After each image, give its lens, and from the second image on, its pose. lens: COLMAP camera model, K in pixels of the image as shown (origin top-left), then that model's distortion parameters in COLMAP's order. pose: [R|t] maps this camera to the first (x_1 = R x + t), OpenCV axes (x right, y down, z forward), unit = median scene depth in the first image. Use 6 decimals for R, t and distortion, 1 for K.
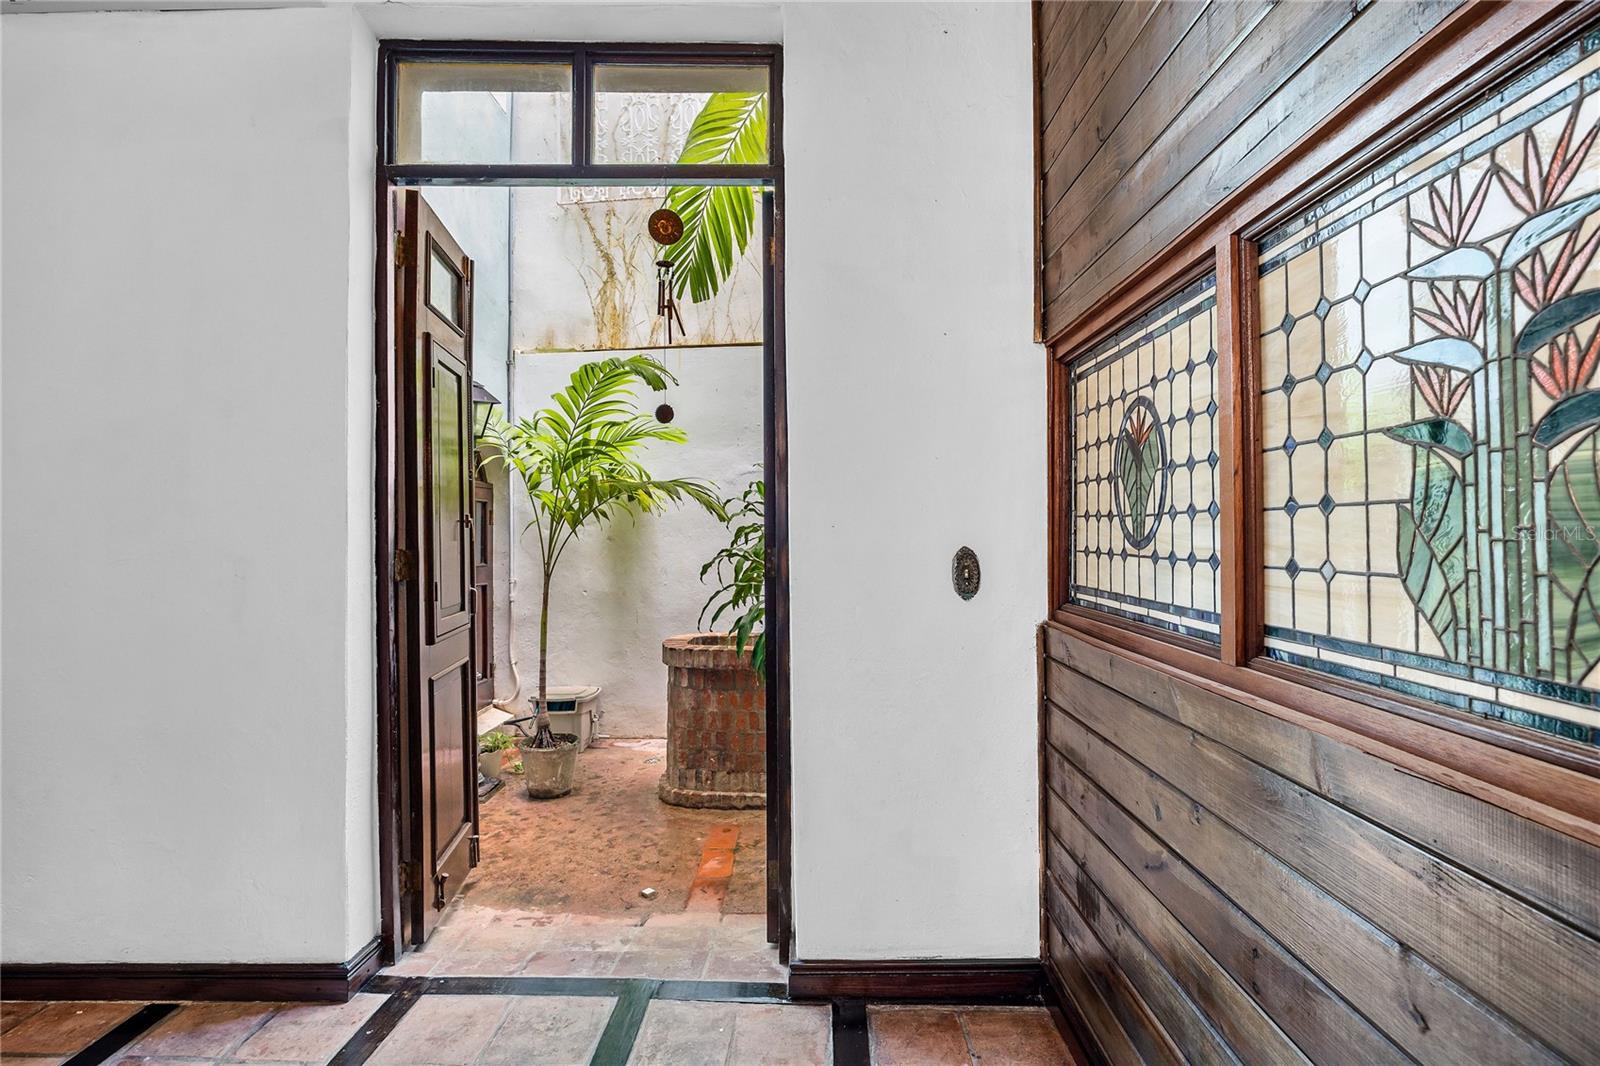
lens RADIAL K [[783.3, 0, 802.5], [0, 783.3, 524.8], [0, 0, 1]] dist [-0.000257, -0.000041]
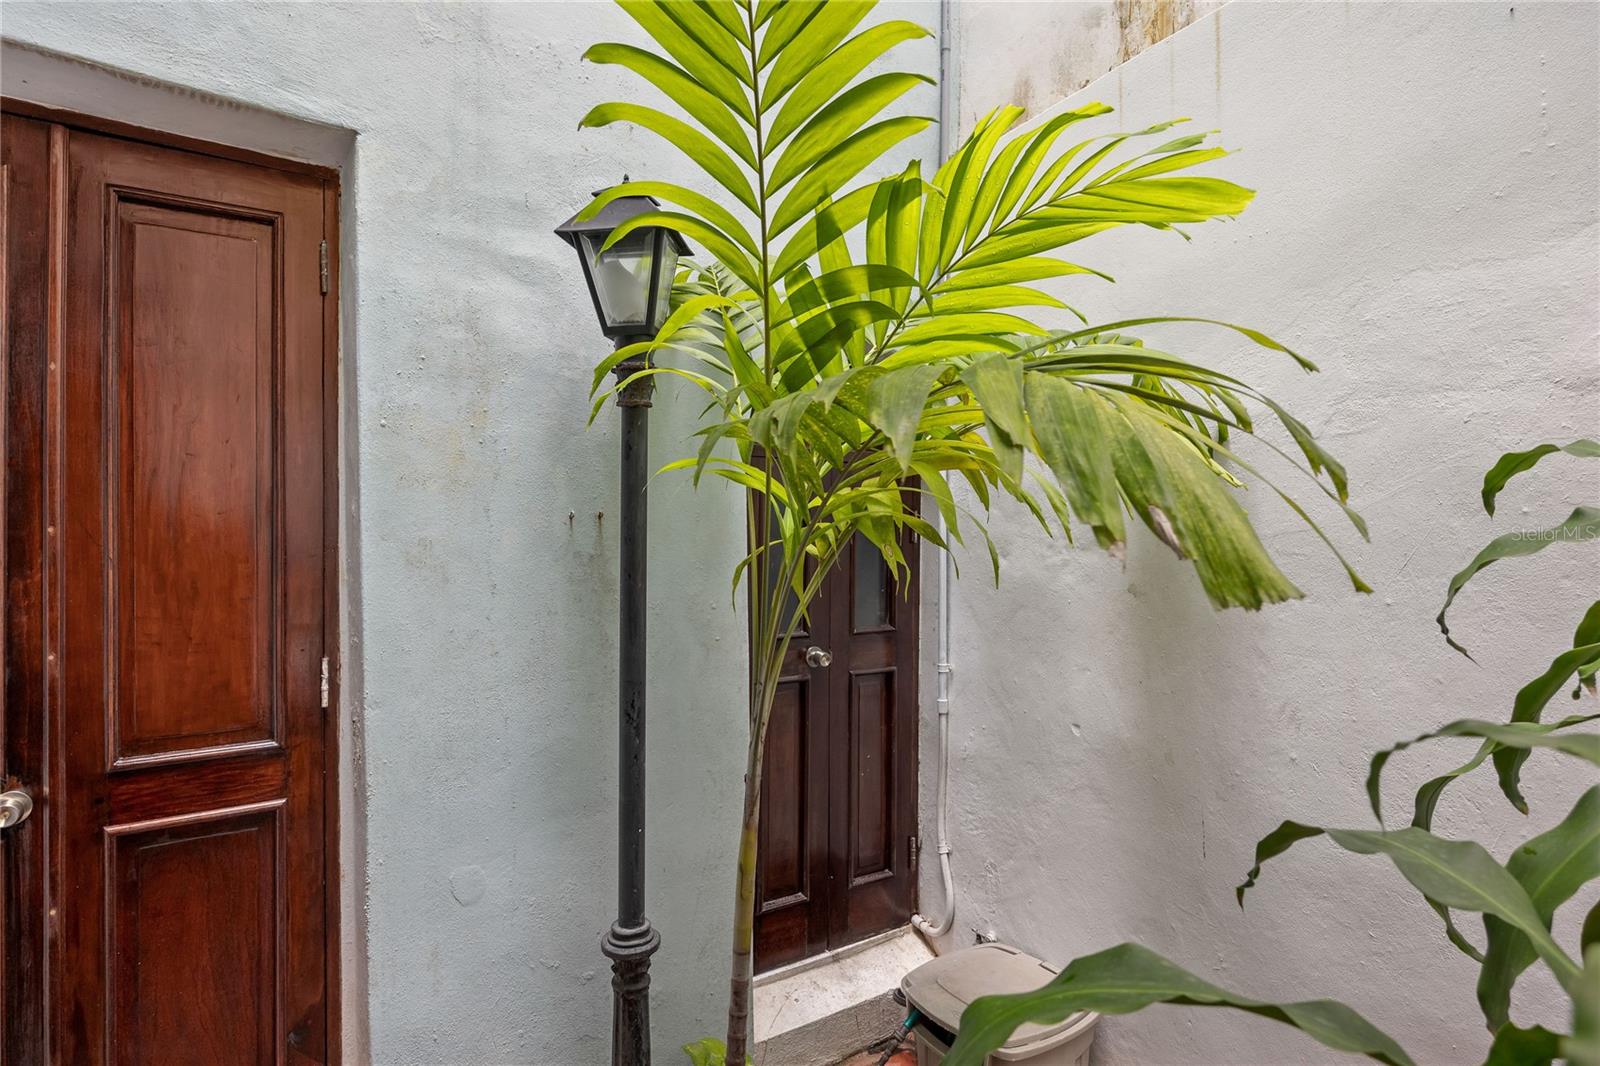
lens RADIAL K [[848.5, 0, 798.2], [0, 848.5, 528.3], [0, 0, 1]] dist [-0.000698, -0.000070]
pose [[0.580480, 0.008689, -0.814228, -0.023577], [-0.000014, 0.999943, 0.010661, -0.014941], [0.814275, -0.006178, 0.580447, 0.667546]]
